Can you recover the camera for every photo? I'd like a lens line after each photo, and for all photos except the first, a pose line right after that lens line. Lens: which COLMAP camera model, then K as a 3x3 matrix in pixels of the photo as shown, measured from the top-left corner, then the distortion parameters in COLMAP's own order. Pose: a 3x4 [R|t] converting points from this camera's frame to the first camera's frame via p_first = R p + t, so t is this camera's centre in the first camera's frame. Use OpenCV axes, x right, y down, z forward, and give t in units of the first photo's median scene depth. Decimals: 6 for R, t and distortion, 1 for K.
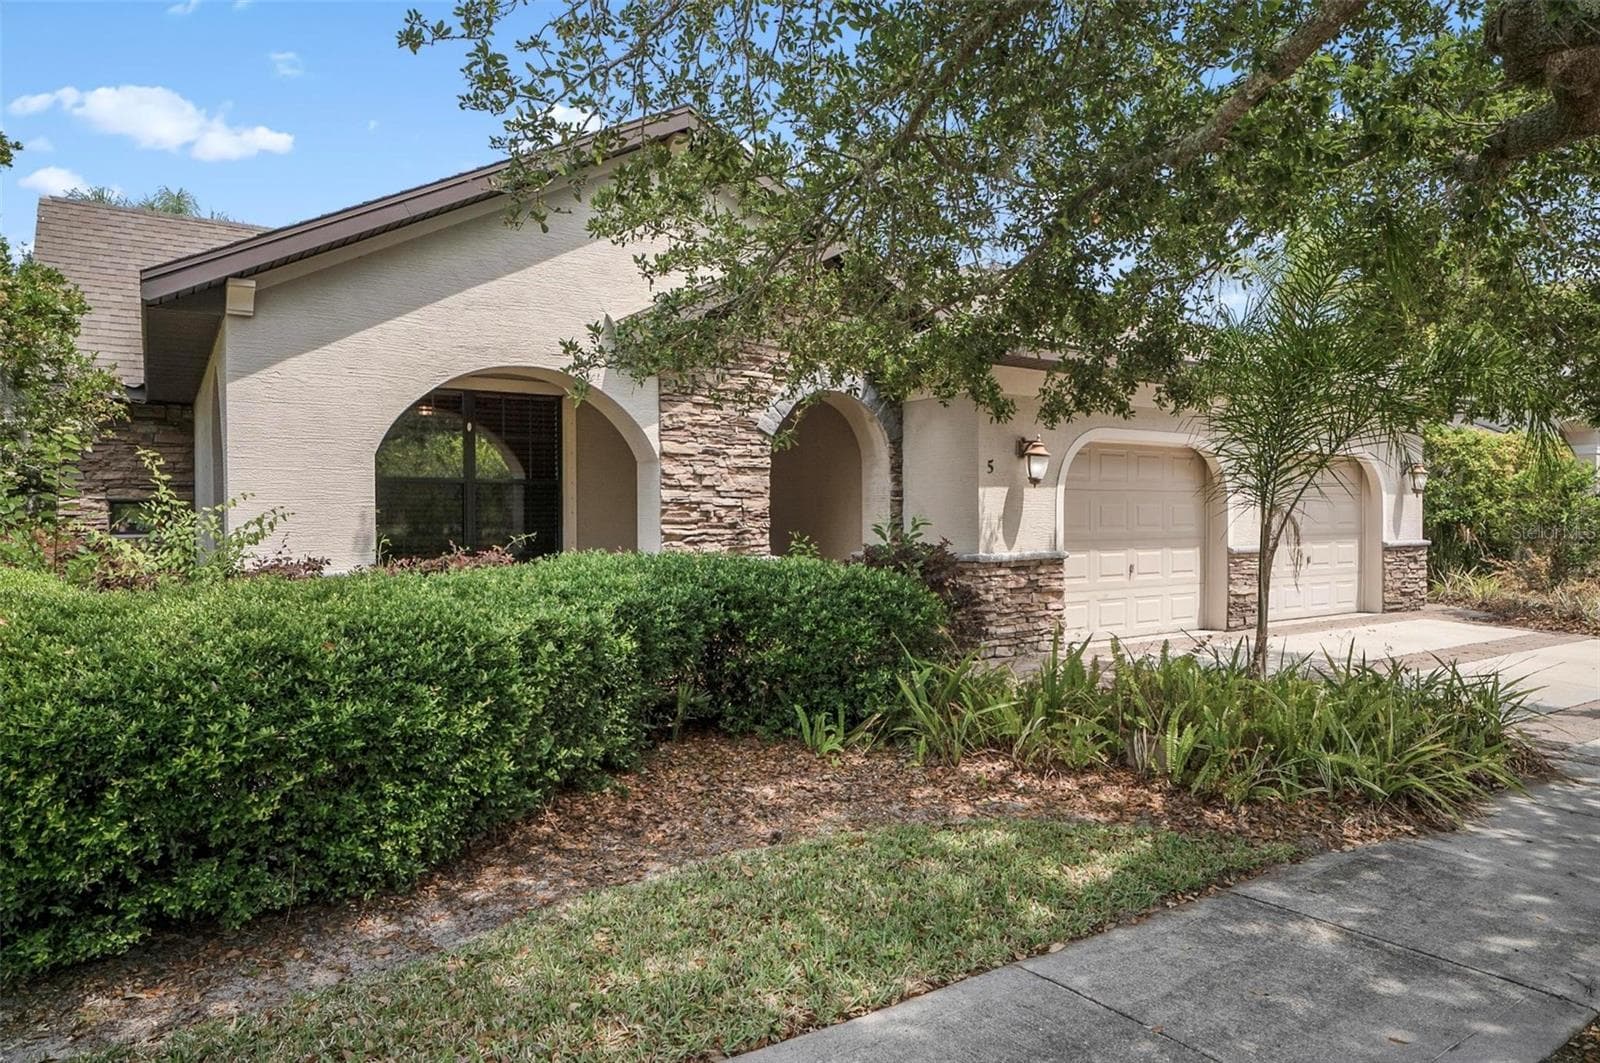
lens RADIAL K [[988.7, 0, 804.5], [0, 988.7, 525.2], [0, 0, 1]] dist [-0.000508, 0.004634]
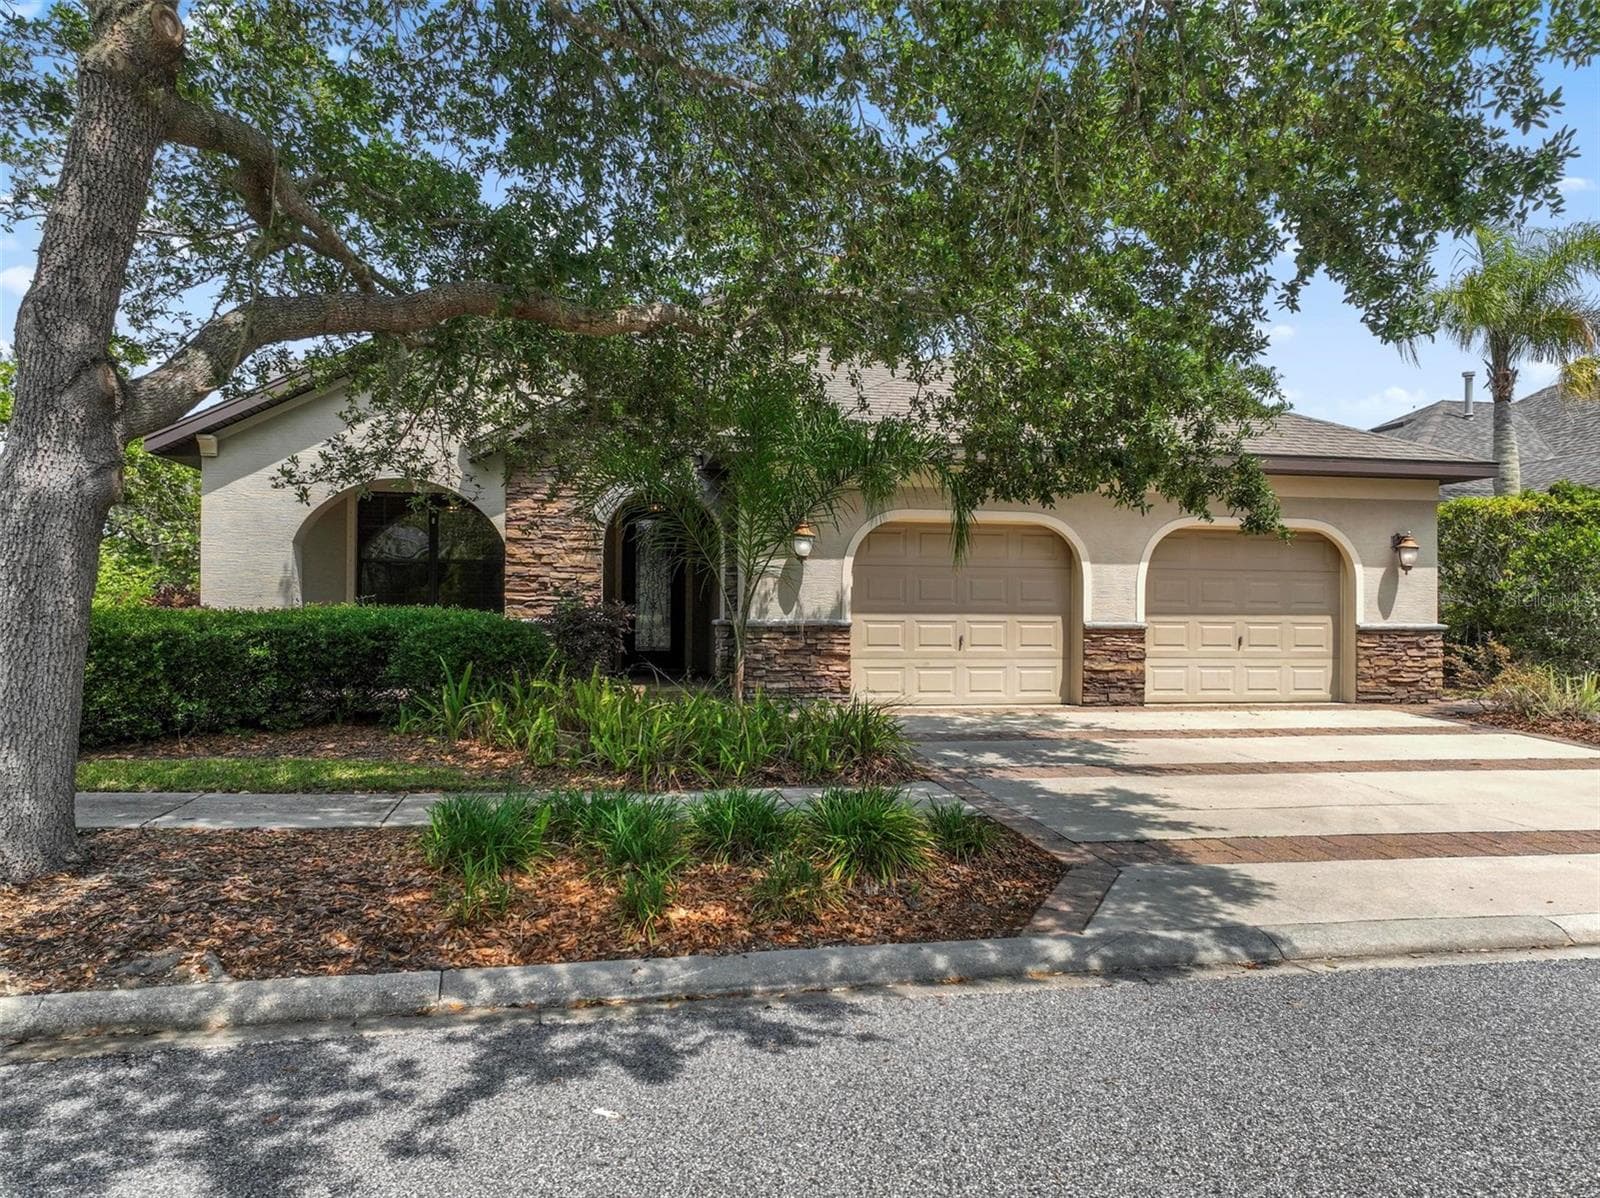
lens RADIAL K [[1131.1, 0, 800.0], [0, 1131.1, 599.0], [0, 0, 1]] dist [0.003755, 0.012676]
pose [[0.916785, 0.006483, -0.399328, 0.772094], [-0.014211, 0.999765, -0.016396, 0.026108], [0.399128, 0.020706, 0.916662, -0.218748]]
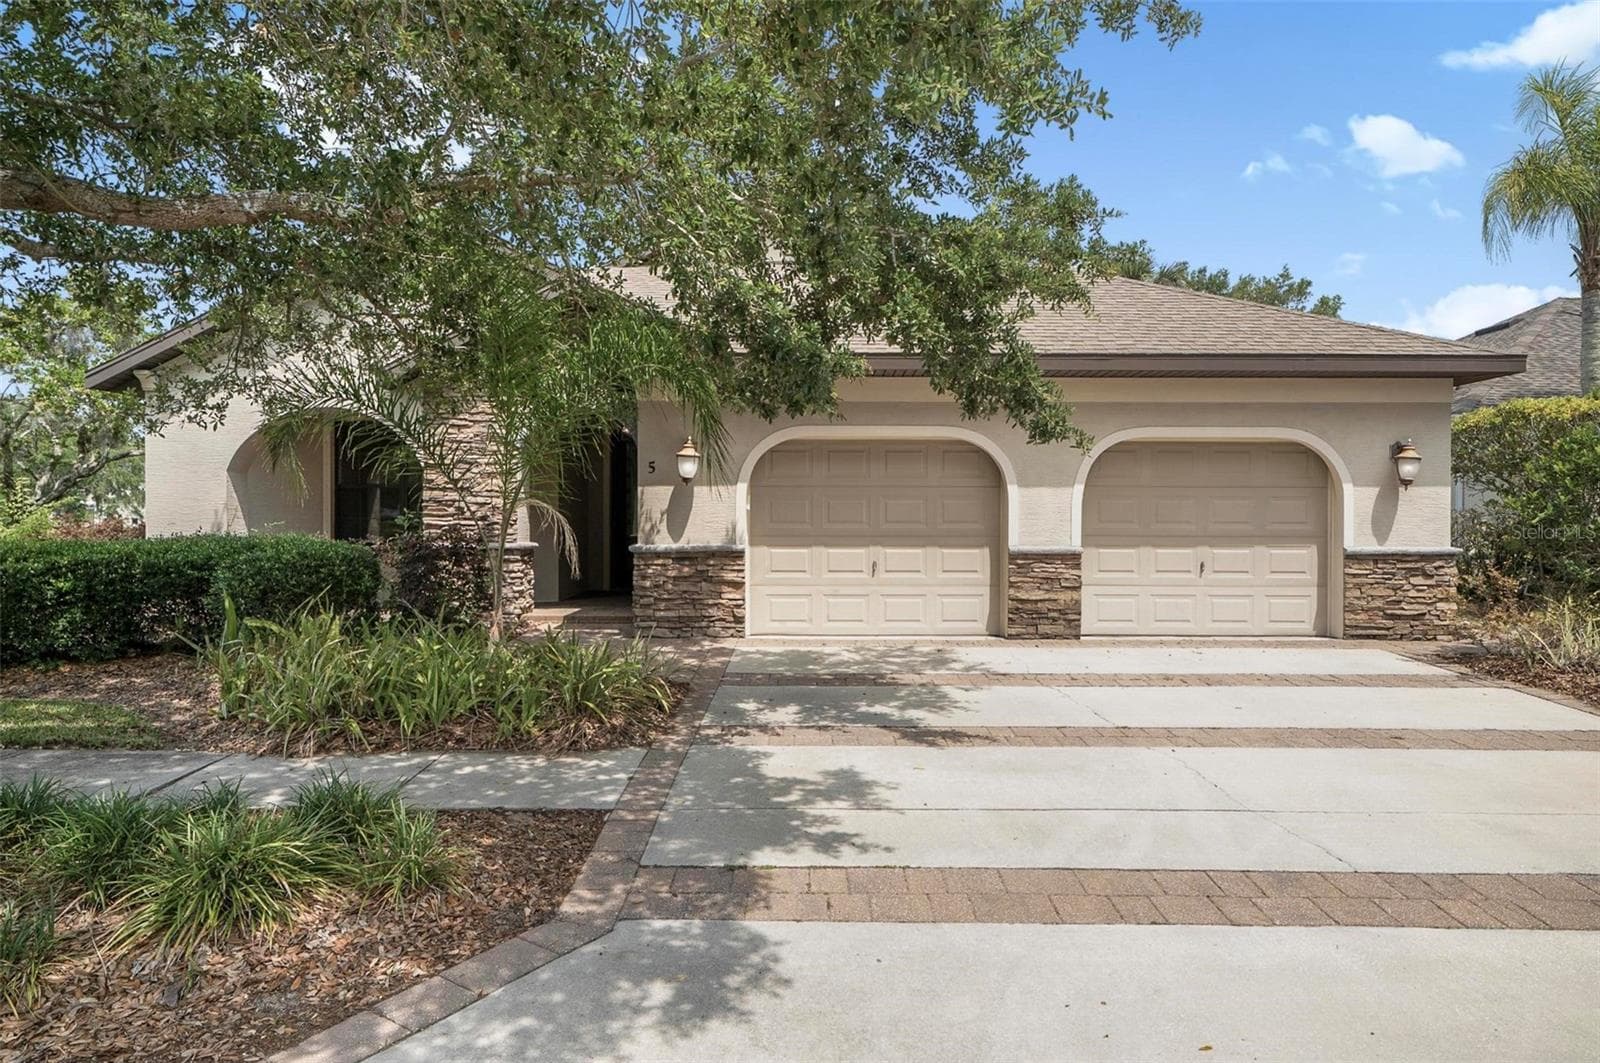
lens RADIAL K [[988.7, 0, 804.5], [0, 988.7, 525.2], [0, 0, 1]] dist [-0.000508, 0.004634]
pose [[0.829025, 0.008904, -0.559140, 0.969190], [-0.010125, 0.999948, 0.000912, 0.003668], [0.559120, 0.004905, 0.829072, 0.165374]]
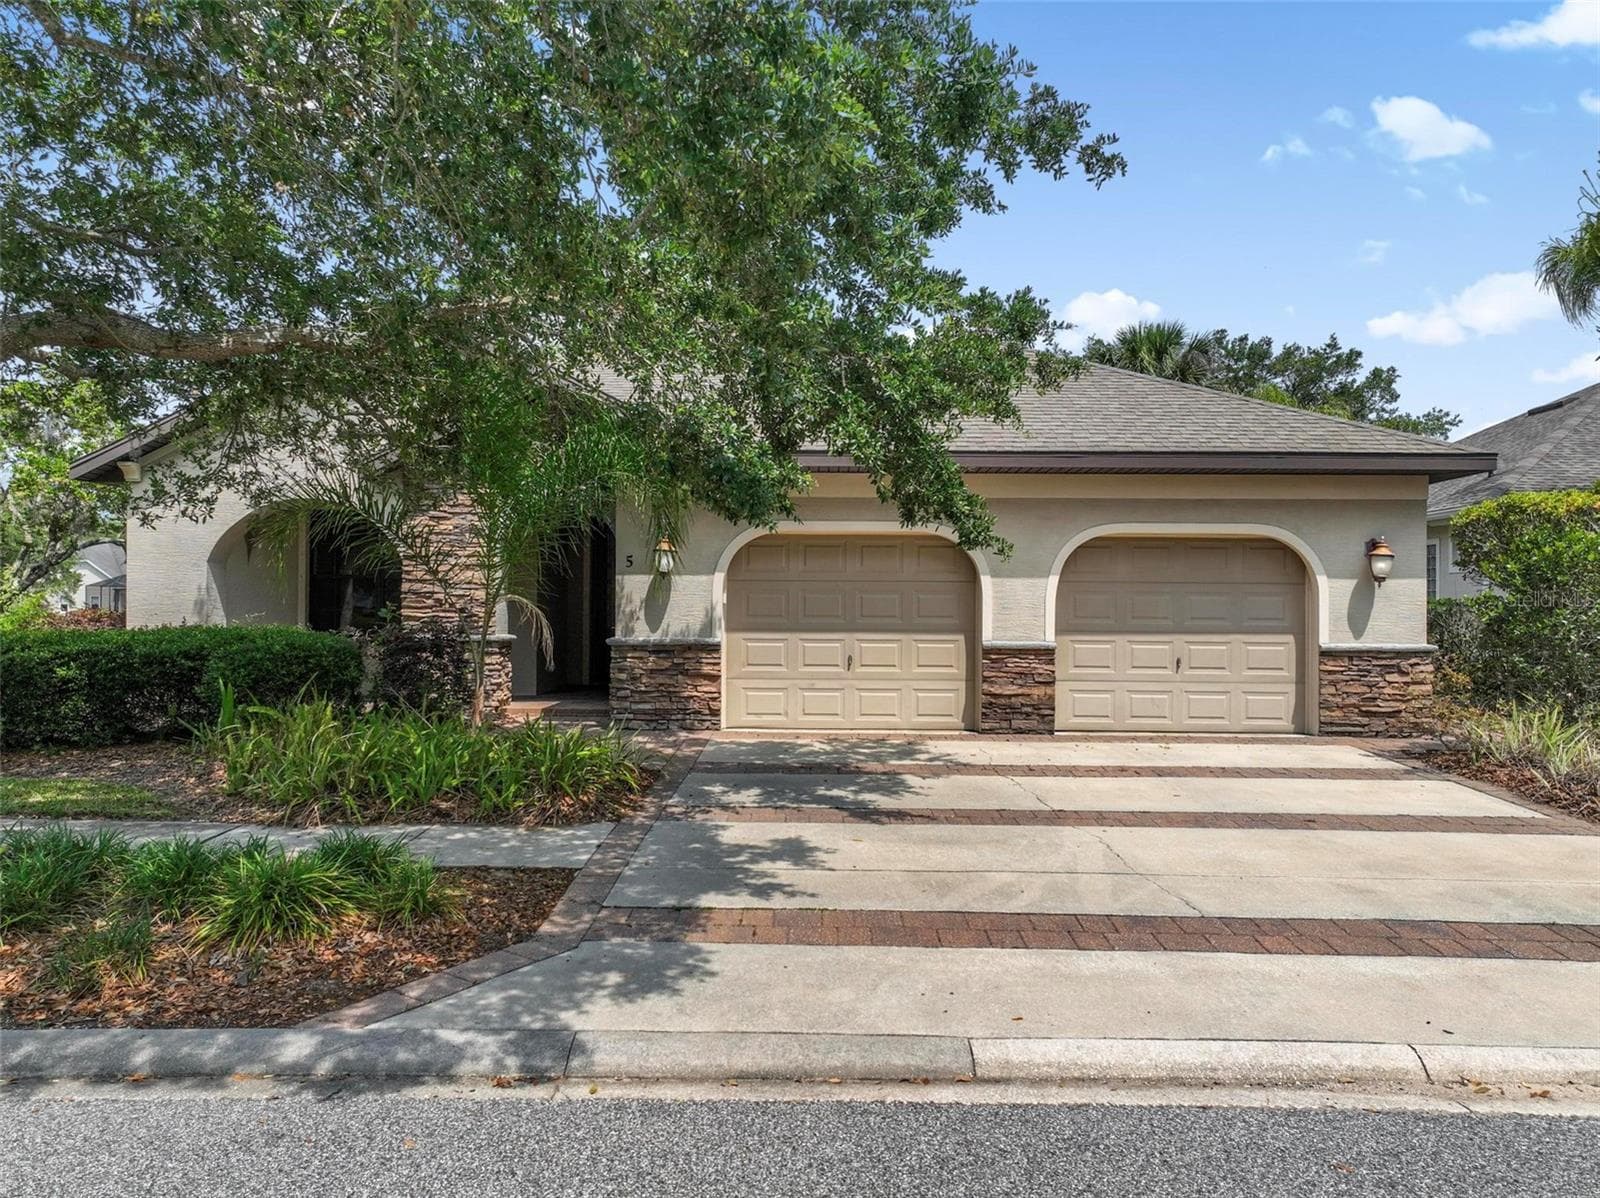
lens RADIAL K [[1131.1, 0, 800.0], [0, 1131.1, 599.0], [0, 0, 1]] dist [0.003755, 0.012676]
pose [[0.820605, 0.004773, -0.571476, 1.102002], [-0.015152, 0.999795, -0.013407, -0.001316], [0.571296, 0.019662, 0.820509, 0.044554]]
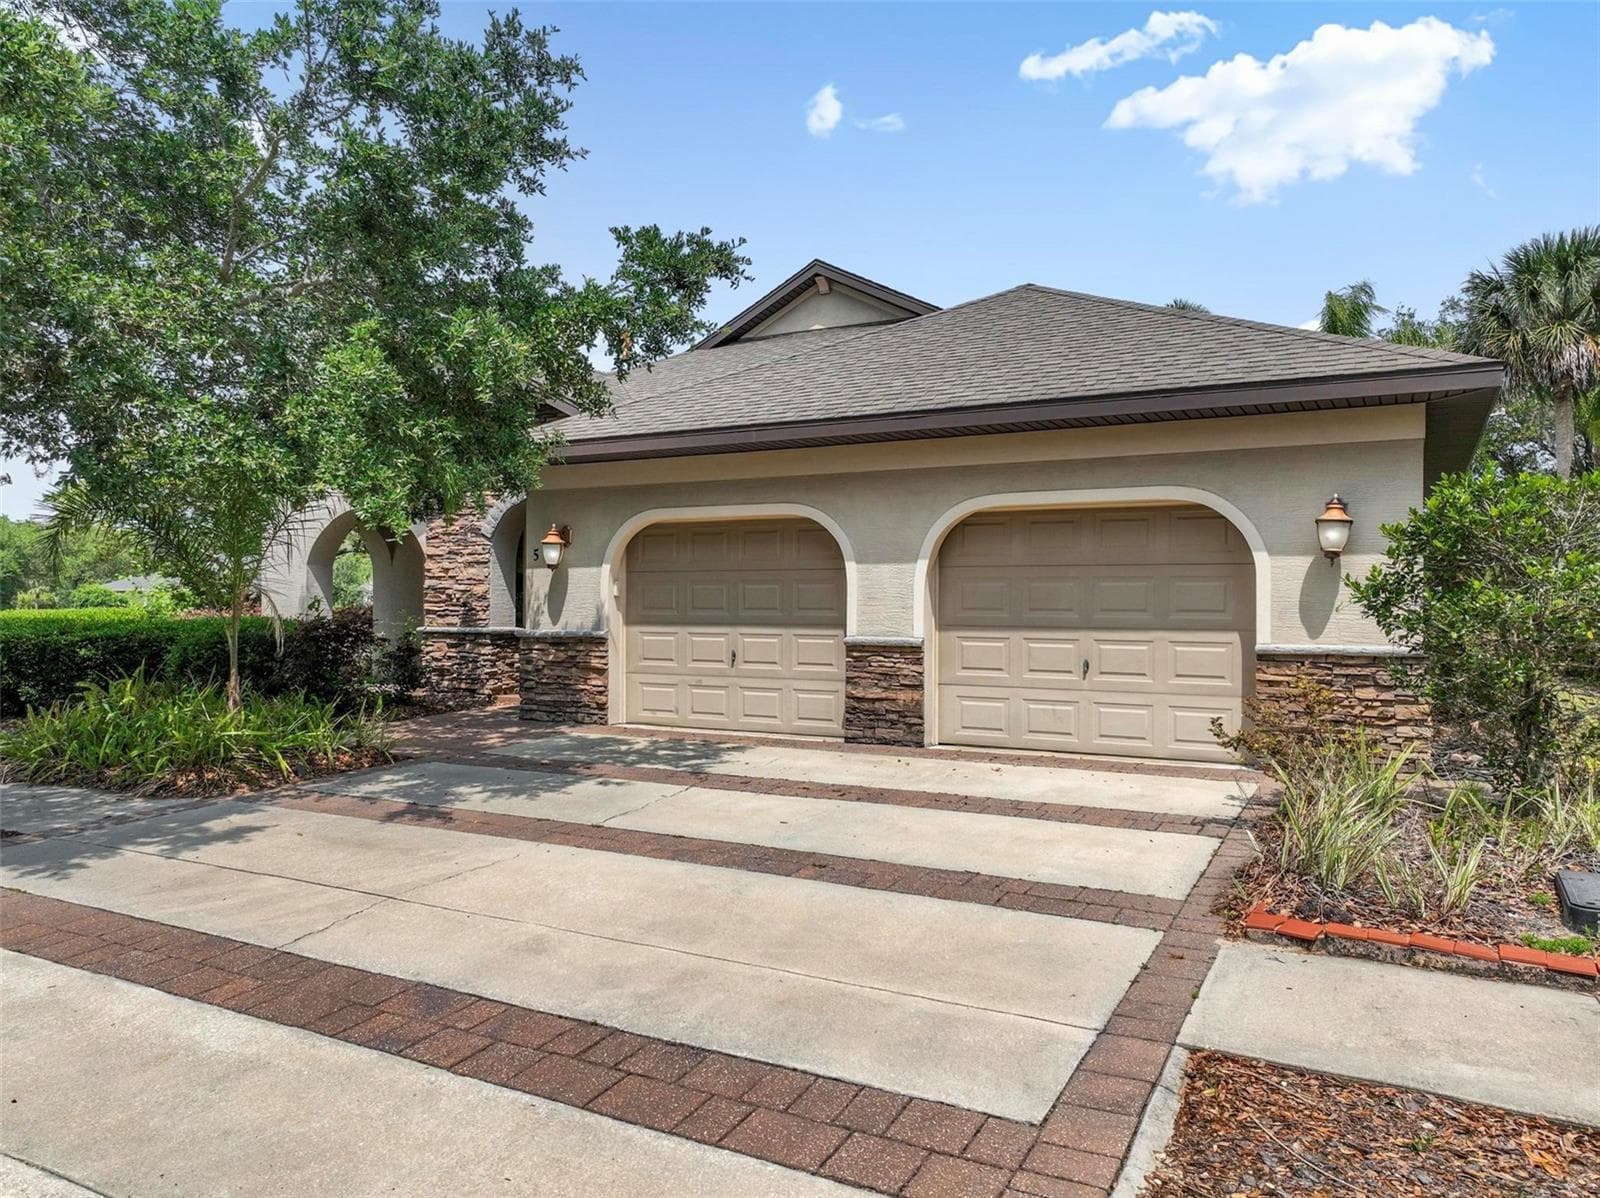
lens RADIAL K [[1131.1, 0, 800.0], [0, 1131.1, 599.0], [0, 0, 1]] dist [0.003755, 0.012676]
pose [[0.466128, -0.000545, -0.884717, 1.516483], [-0.014747, 0.999856, -0.008385, -0.000932], [0.884594, 0.016955, 0.466053, 0.661367]]
